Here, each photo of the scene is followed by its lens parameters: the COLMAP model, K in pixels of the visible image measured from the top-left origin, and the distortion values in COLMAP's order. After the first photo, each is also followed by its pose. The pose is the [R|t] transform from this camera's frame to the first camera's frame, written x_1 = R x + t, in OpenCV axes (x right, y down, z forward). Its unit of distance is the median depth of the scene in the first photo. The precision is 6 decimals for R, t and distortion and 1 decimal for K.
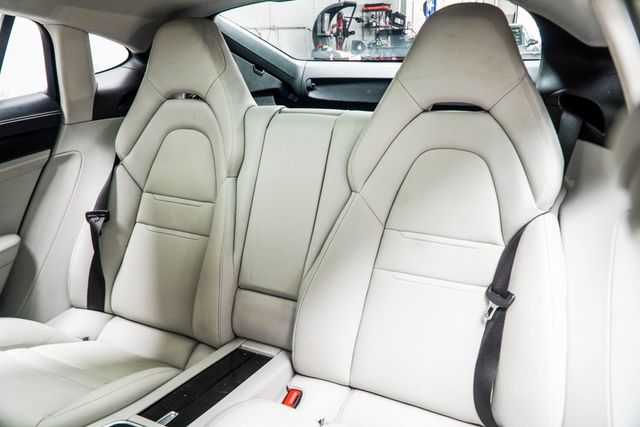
lens RADIAL K [[512.0, 0, 319.2], [0, 512.0, 212.0], [0, 0, 1]] dist [0.003440, -0.013942]
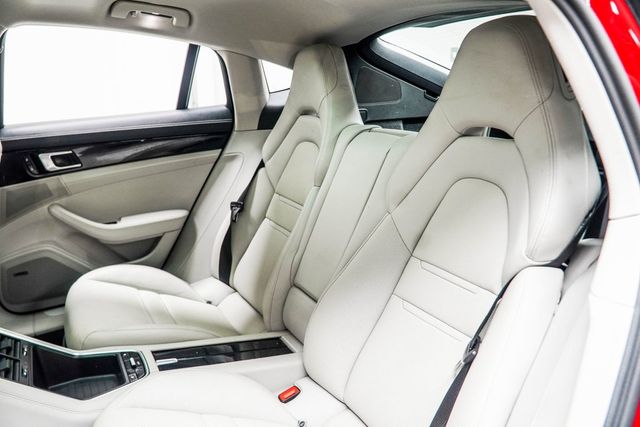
lens RADIAL K [[512.0, 0, 318.3], [0, 512.0, 214.5], [0, 0, 1]] dist [0.003440, -0.013942]
pose [[0.823258, 0.156361, -0.545708, 0.390948], [-0.188706, 0.982028, -0.003304, -0.005163], [0.535384, 0.105698, 0.837969, 0.085138]]
